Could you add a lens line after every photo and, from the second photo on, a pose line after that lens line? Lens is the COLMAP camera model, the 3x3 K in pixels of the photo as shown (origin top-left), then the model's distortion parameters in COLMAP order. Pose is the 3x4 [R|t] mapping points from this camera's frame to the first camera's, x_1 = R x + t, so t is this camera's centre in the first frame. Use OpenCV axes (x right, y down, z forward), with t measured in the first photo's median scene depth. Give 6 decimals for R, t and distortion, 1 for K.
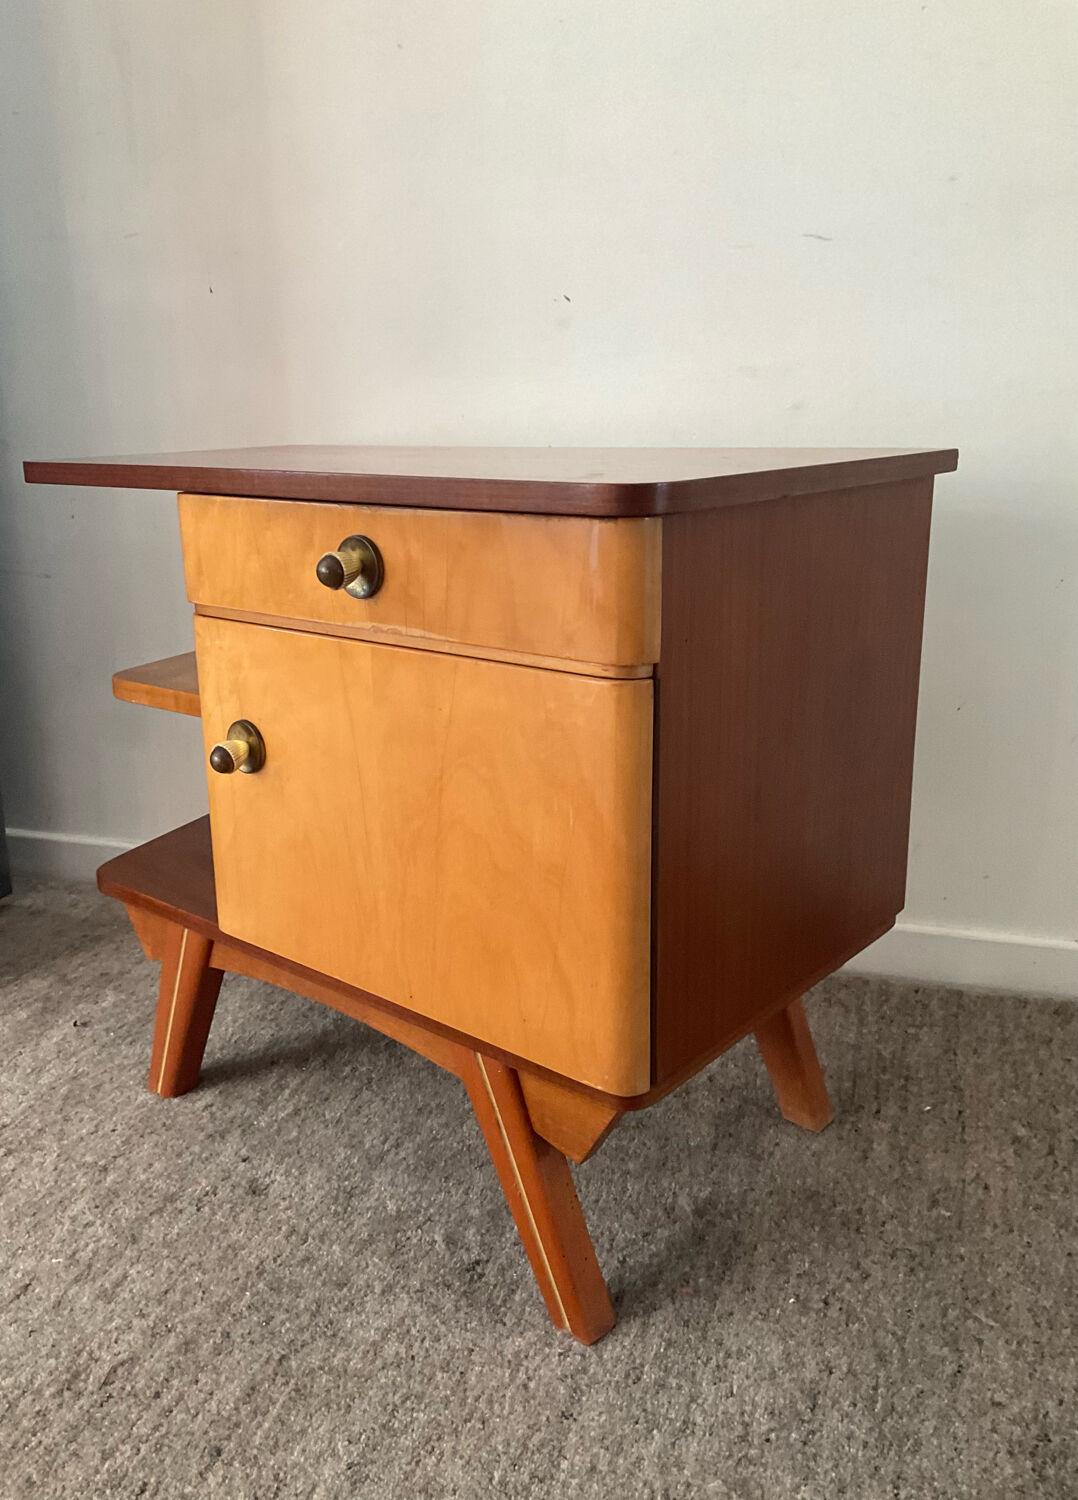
lens RADIAL K [[1274.8, 0, 506.7], [0, 1274.8, 721.8], [0, 0, 1]] dist [0.039898, -0.076379]
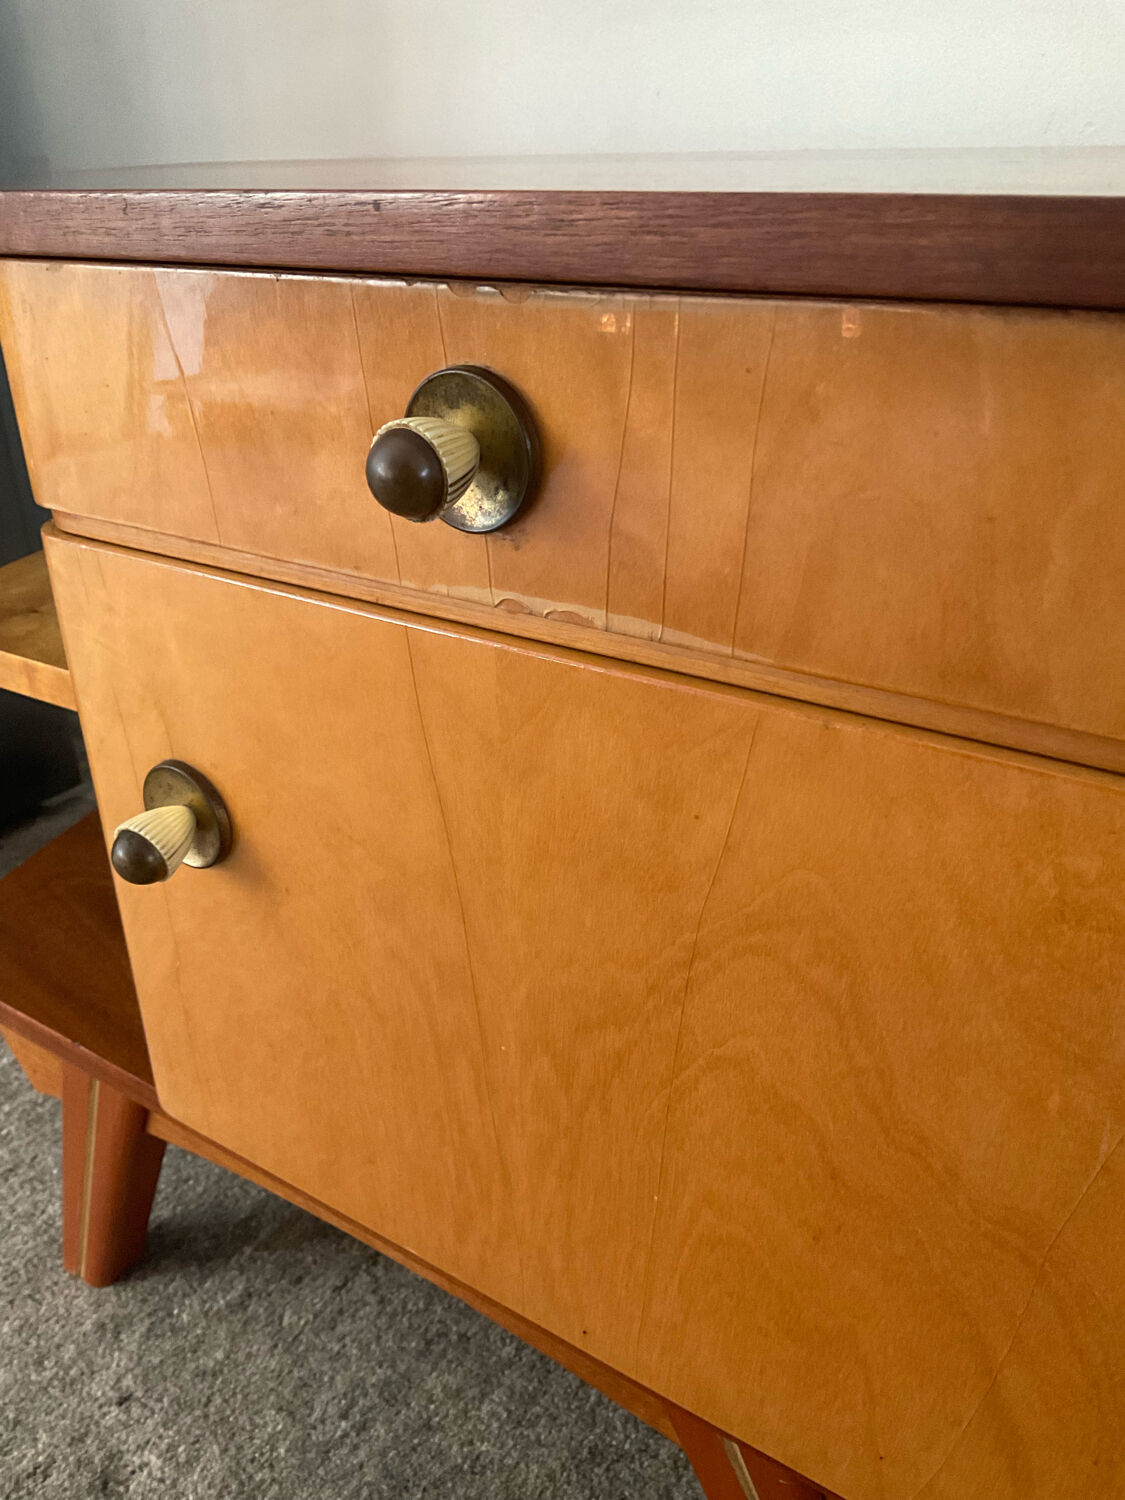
lens RADIAL K [[1277.3, 0, 543.5], [0, 1277.3, 749.8], [0, 0, 1]] dist [0.037911, -0.071503]
pose [[0.962209, 0.101885, -0.252533, 0.126888], [-0.043835, 0.973226, 0.225630, -0.122984], [0.268760, -0.206034, 0.940913, 0.602709]]
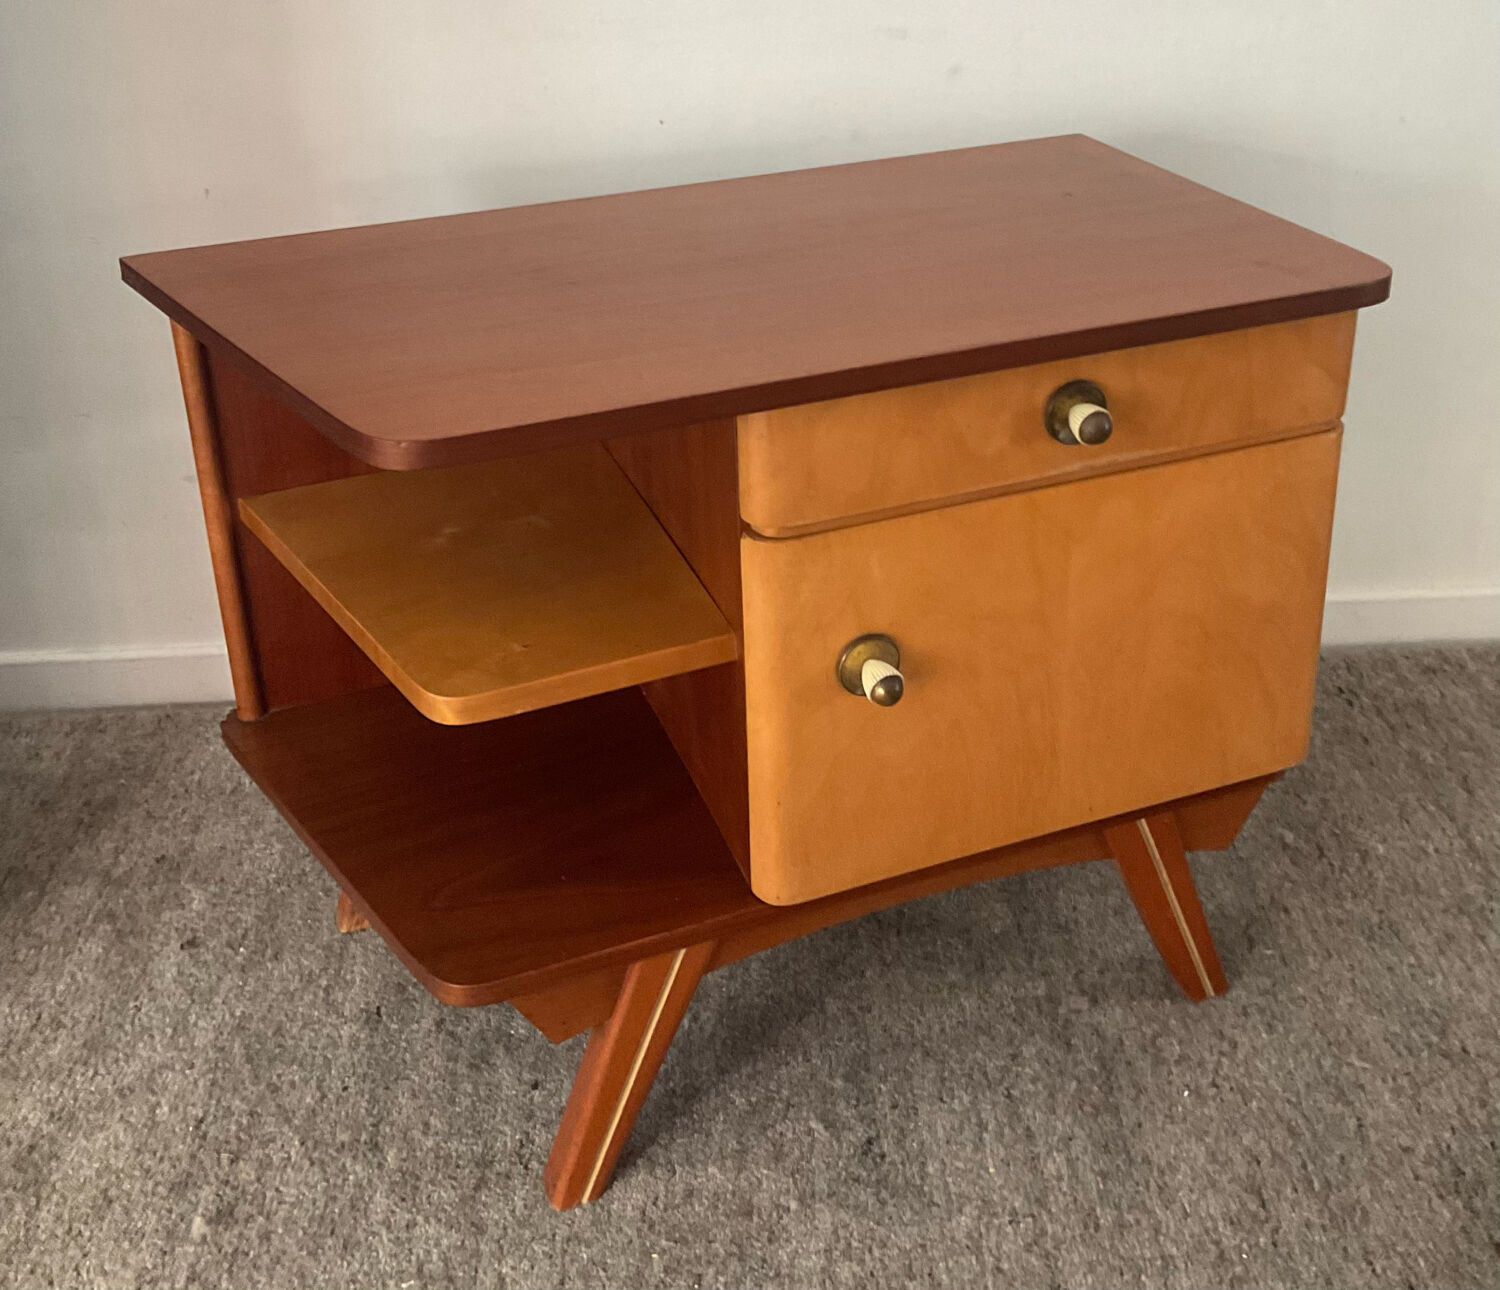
lens RADIAL K [[1559.5, 0, 759.0], [0, 1559.5, 633.5], [0, 0, 1]] dist [-0.007171, 0.000000]
pose [[0.929005, -0.197303, 0.313085, -0.369708], [0.094332, 0.944326, 0.315197, -0.281280], [-0.357844, -0.263286, 0.895895, 0.114252]]
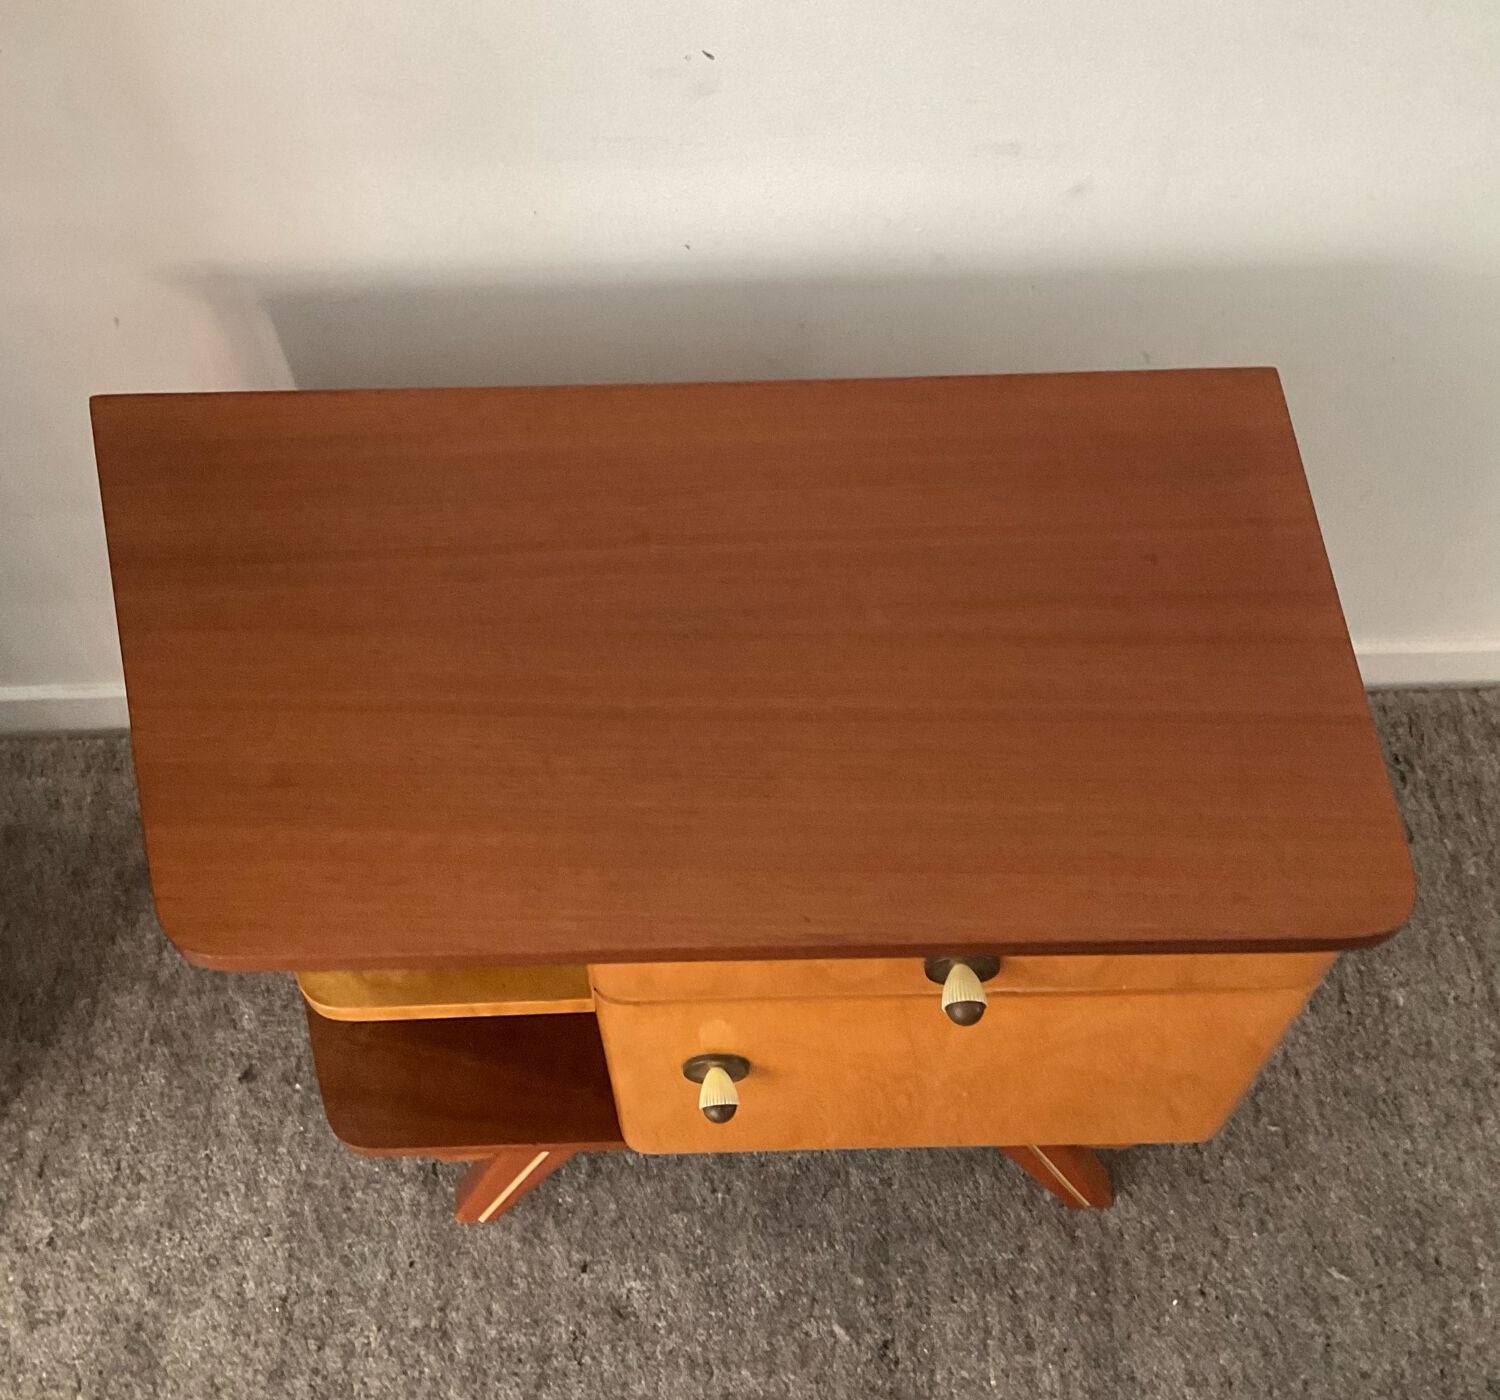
lens RADIAL K [[1706.0, 0, 746.2], [0, 1706.0, 657.4], [0, 0, 1]] dist [0.015516, 0.000000]
pose [[0.936472, -0.290816, 0.196078, -0.233336], [0.086053, 0.732453, 0.675357, -0.912659], [-0.340022, -0.615580, 0.710947, 0.388633]]
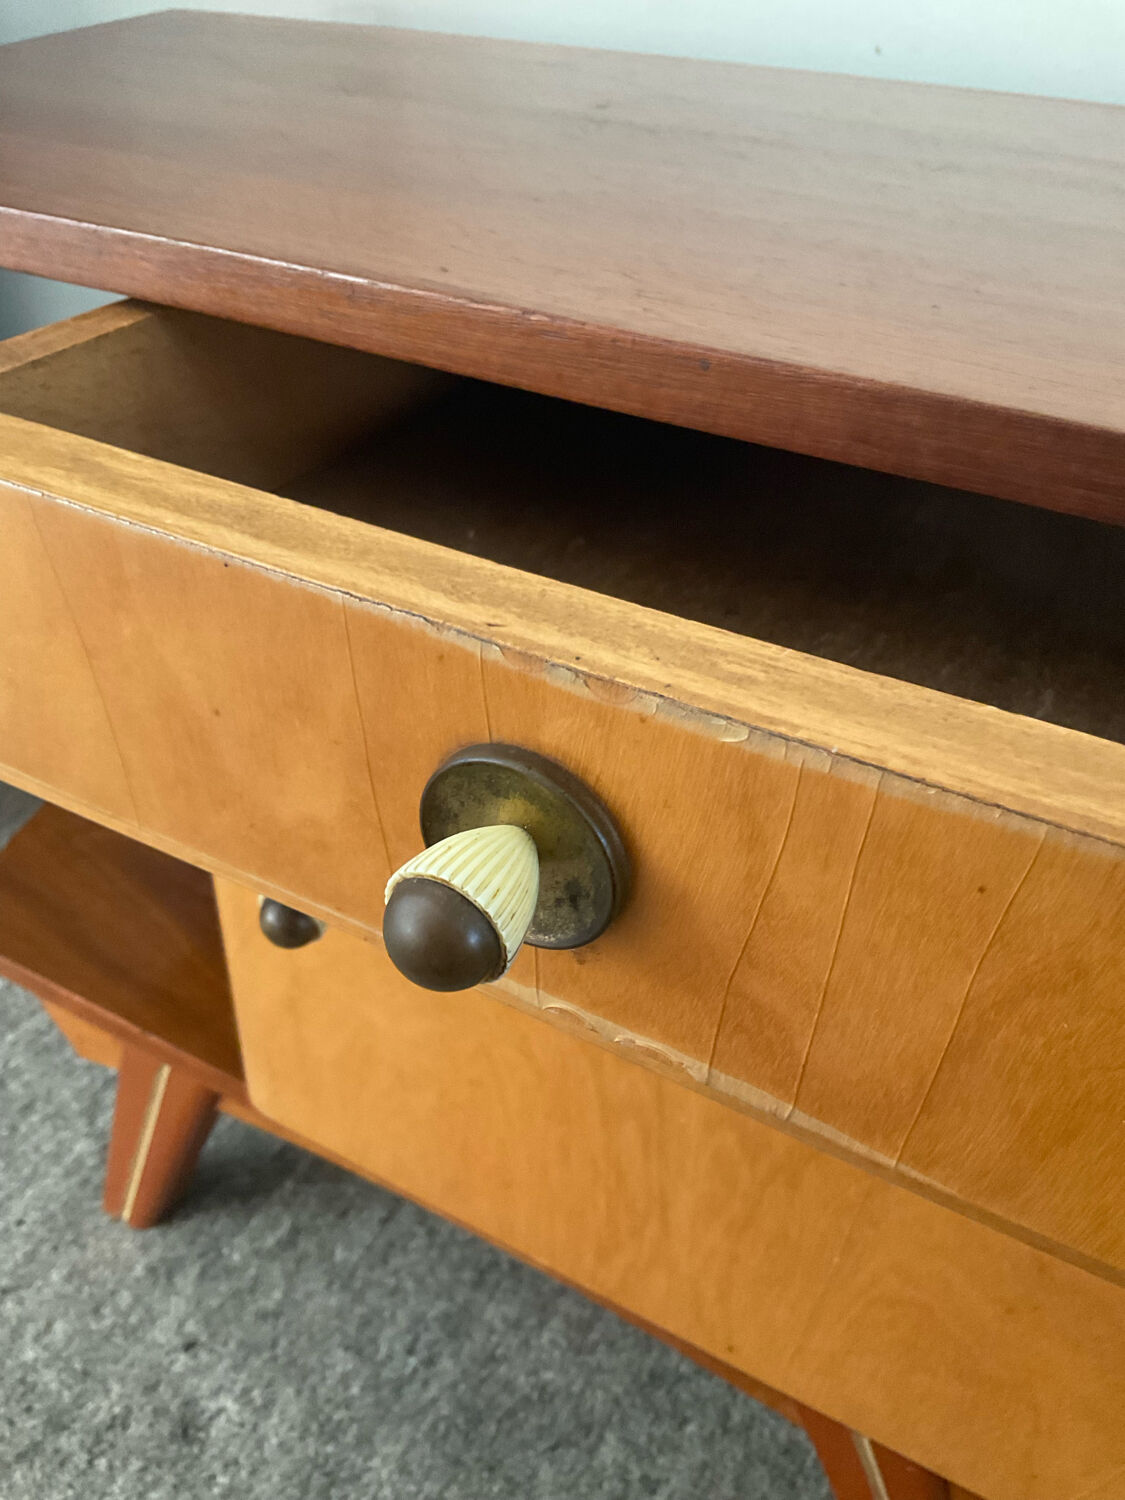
lens RADIAL K [[1277.3, 0, 545.8], [0, 1277.3, 766.4], [0, 0, 1]] dist [0.037911, -0.071503]
pose [[0.982098, 0.137224, -0.129048, 0.011190], [-0.077658, 0.919090, 0.386320, -0.198503], [0.171619, -0.369382, 0.913293, 0.624927]]
